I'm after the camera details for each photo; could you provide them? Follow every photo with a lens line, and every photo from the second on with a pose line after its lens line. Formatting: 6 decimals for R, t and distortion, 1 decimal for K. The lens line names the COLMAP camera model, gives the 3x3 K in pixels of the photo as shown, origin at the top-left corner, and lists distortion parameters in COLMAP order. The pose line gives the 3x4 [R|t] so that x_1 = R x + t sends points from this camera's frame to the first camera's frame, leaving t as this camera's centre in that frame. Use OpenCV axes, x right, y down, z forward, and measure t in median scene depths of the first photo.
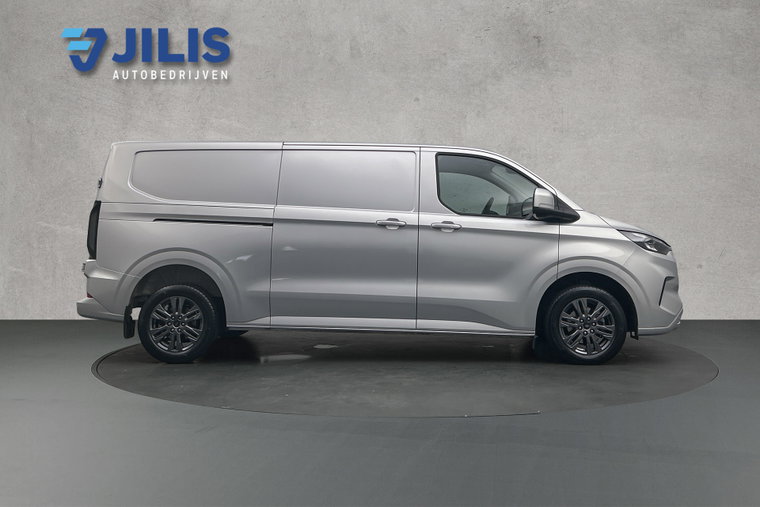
lens RADIAL K [[594.6, 0, 379.9], [0, 594.6, 253.6], [0, 0, 1]] dist [-0.001542, -0.001253]
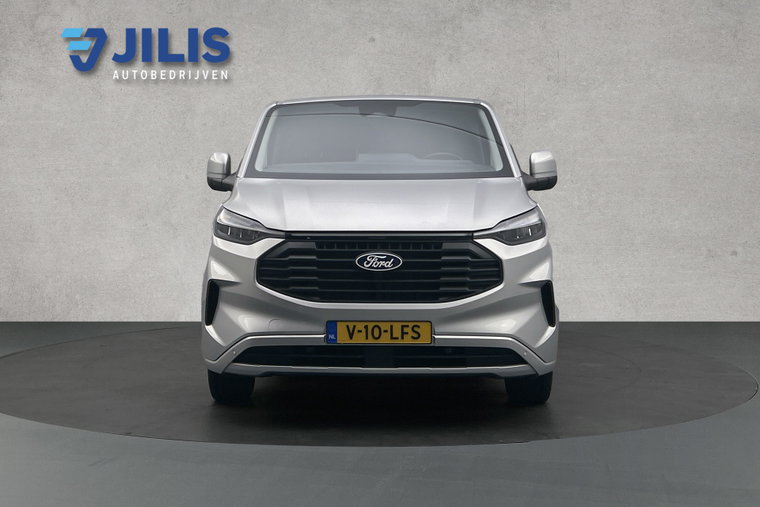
lens RADIAL K [[594.6, 0, 380.2], [0, 594.6, 253.2], [0, 0, 1]] dist [-0.001542, -0.001253]
pose [[0.999999, 0.000078, 0.001139, 0.071784], [-0.000078, 1.000000, -0.000268, 0.021458], [-0.001139, 0.000268, 0.999999, 0.218807]]
